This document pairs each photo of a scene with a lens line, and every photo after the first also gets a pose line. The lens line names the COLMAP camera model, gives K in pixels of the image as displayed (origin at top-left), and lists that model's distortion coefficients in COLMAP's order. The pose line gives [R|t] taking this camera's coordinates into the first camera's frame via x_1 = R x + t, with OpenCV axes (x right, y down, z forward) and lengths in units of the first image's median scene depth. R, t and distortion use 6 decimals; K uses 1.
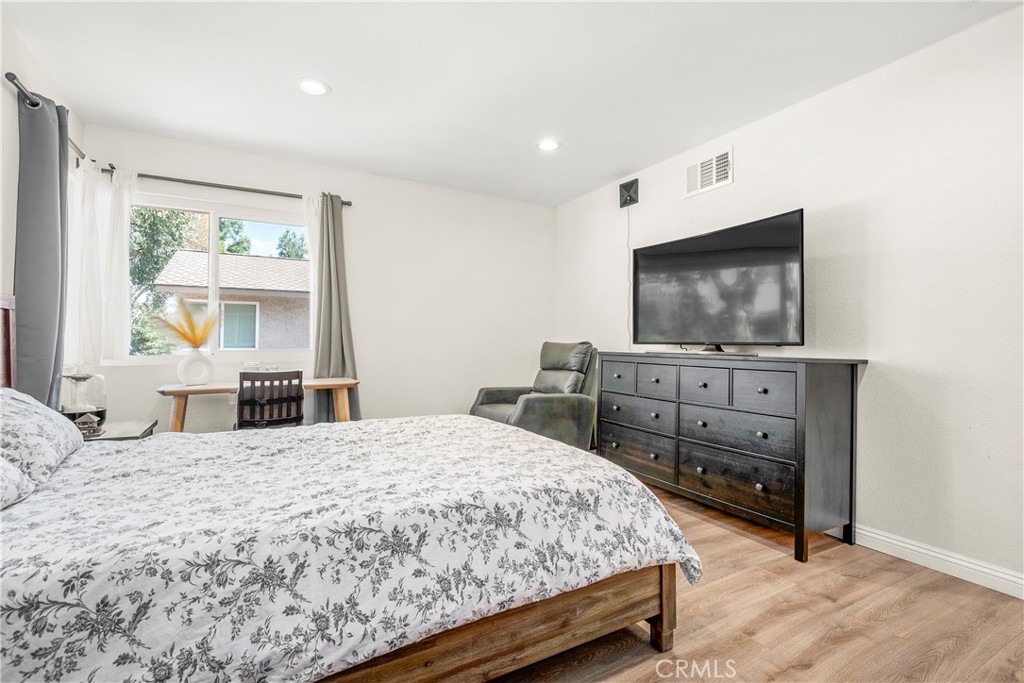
lens RADIAL K [[470.2, 0, 514.9], [0, 470.2, 340.5], [0, 0, 1]] dist [-0.005837, -0.000883]
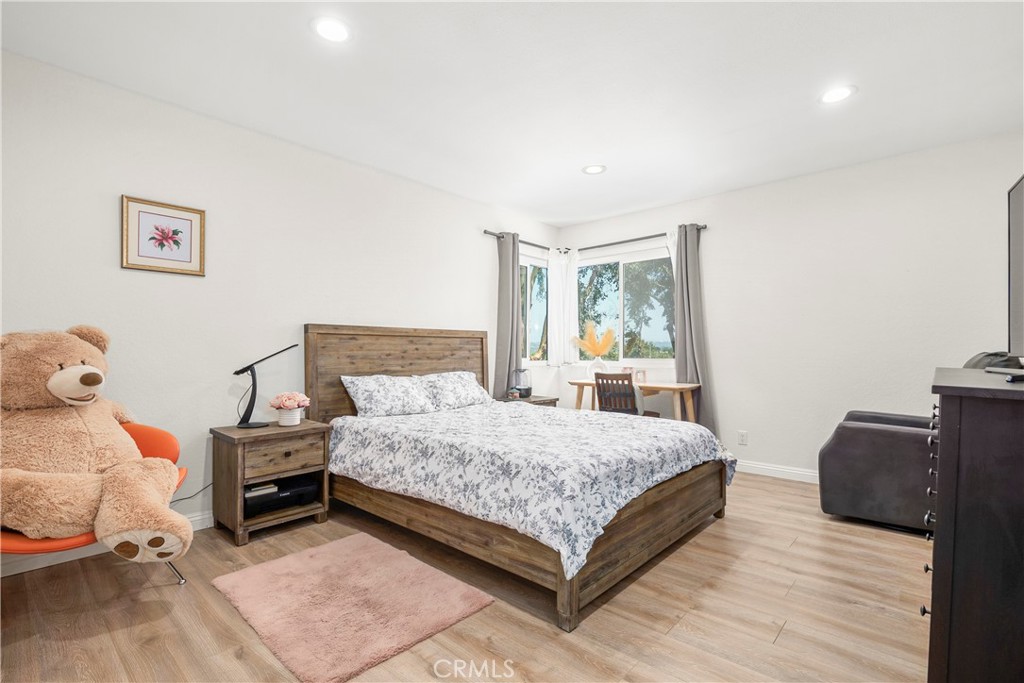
lens RADIAL K [[470.2, 0, 515.3], [0, 470.2, 347.8], [0, 0, 1]] dist [-0.005837, -0.000883]
pose [[0.321142, -0.006169, -0.947011, 1.511510], [0.005192, 0.999975, -0.004753, -0.010397], [0.947017, -0.003390, 0.321166, 0.593539]]
